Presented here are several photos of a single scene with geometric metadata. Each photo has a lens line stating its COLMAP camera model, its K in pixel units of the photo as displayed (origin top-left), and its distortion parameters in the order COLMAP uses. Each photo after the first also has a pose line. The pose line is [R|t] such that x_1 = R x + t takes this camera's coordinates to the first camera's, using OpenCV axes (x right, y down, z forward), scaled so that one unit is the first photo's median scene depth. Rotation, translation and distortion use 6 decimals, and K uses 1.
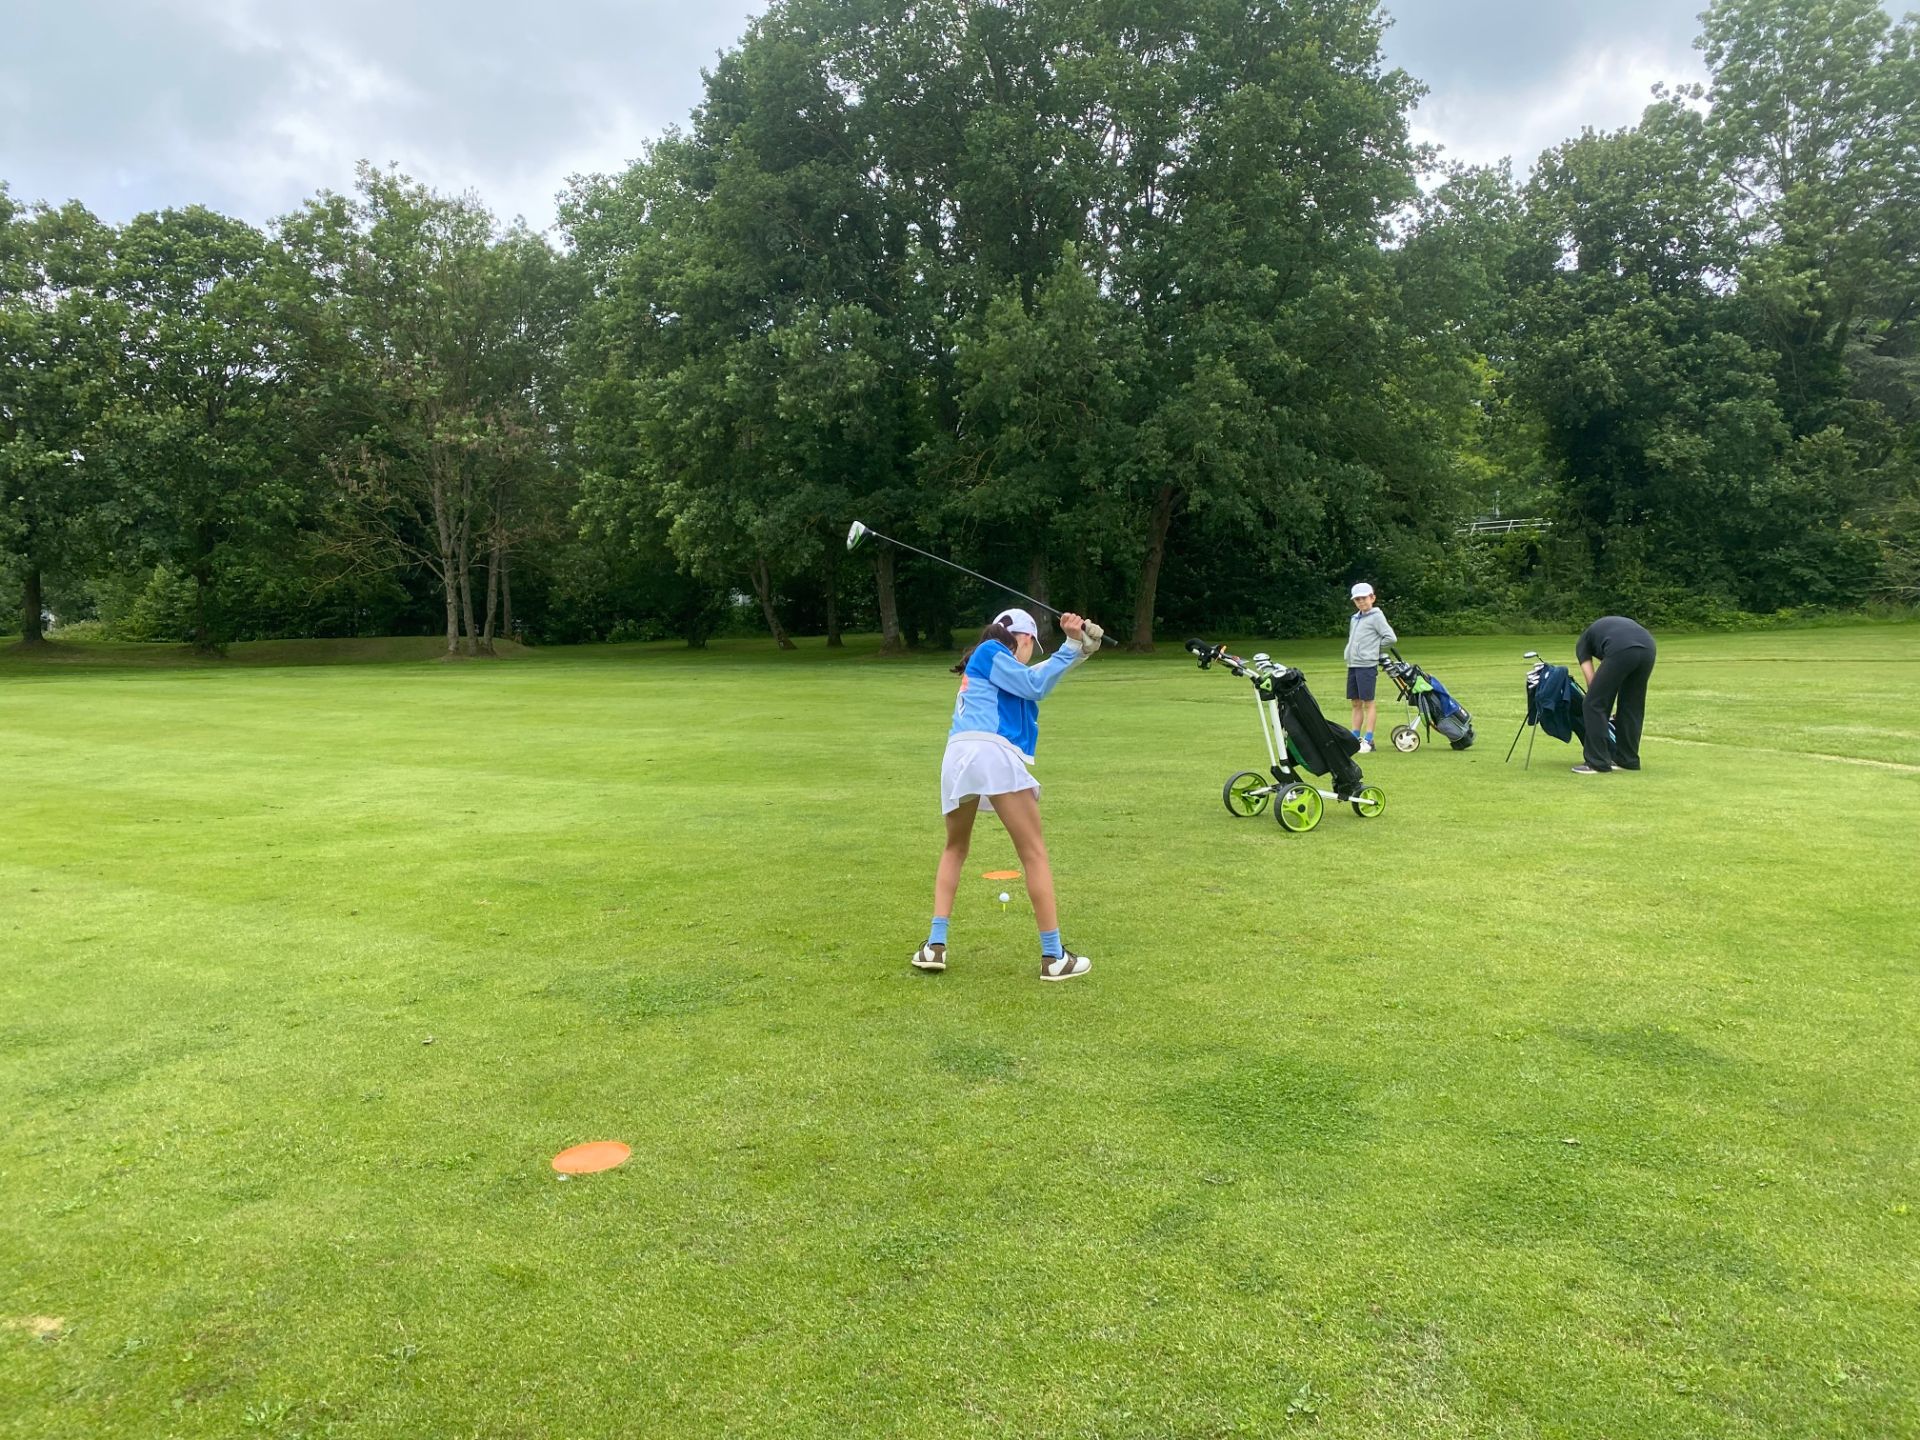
lens RADIAL K [[1478.6, 0, 955.2], [0, 1478.6, 730.3], [0, 0, 1]] dist [0.005554, 0.000003]
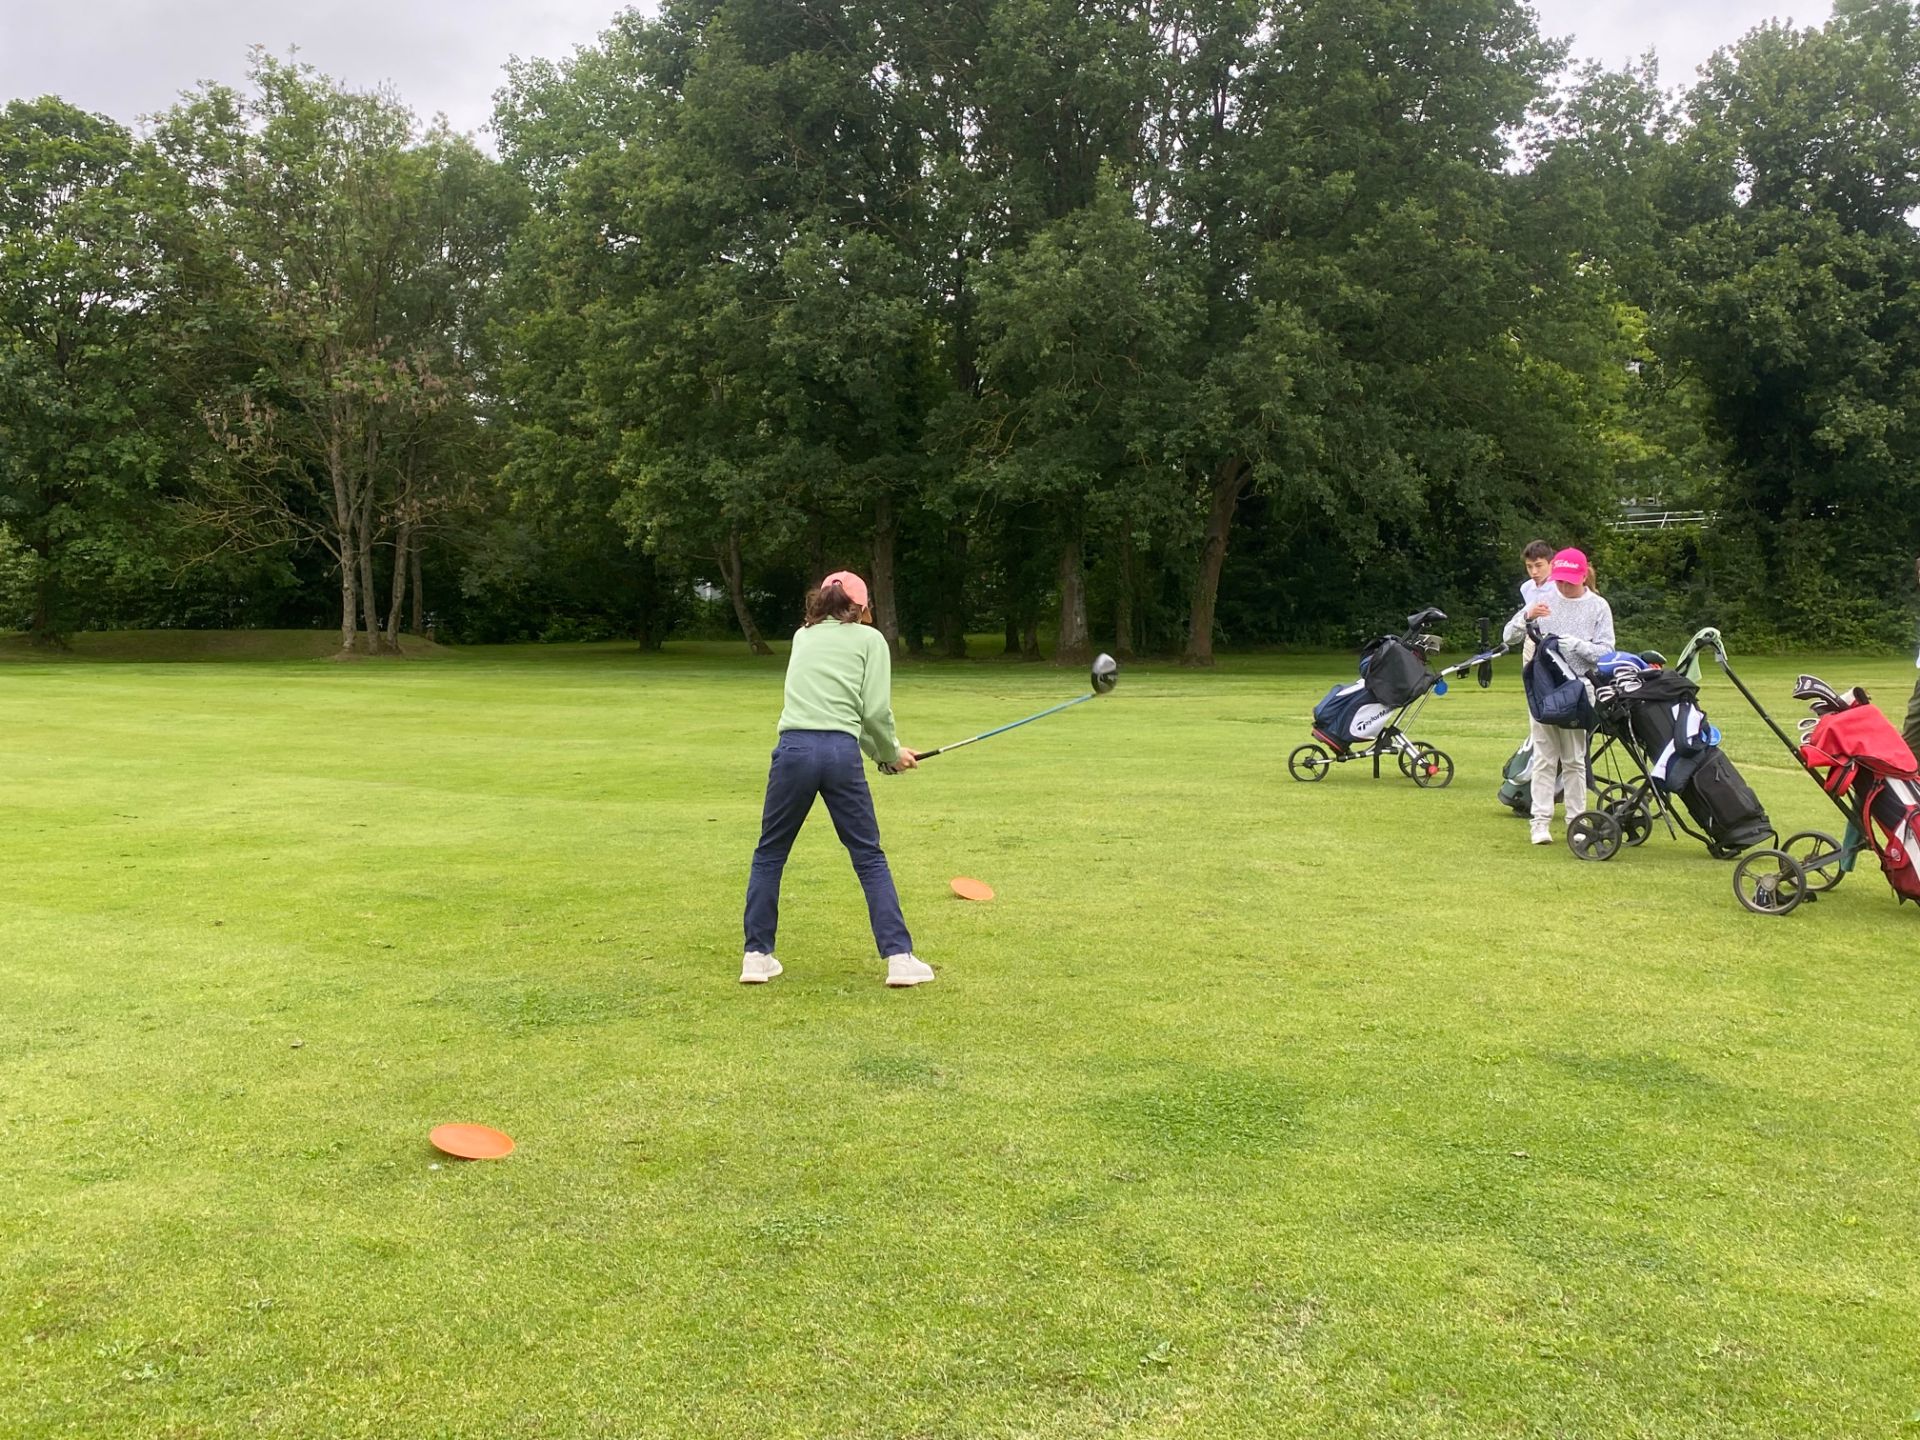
lens RADIAL K [[1865.0, 0, 955.8], [0, 1865.0, 729.6], [0, 0, 1]] dist [0.032125, -0.064037]
pose [[0.999683, 0.021252, -0.013485, 0.037987], [-0.021516, 0.999572, -0.019796, 0.022456], [0.013059, 0.020080, 0.999713, -0.093064]]
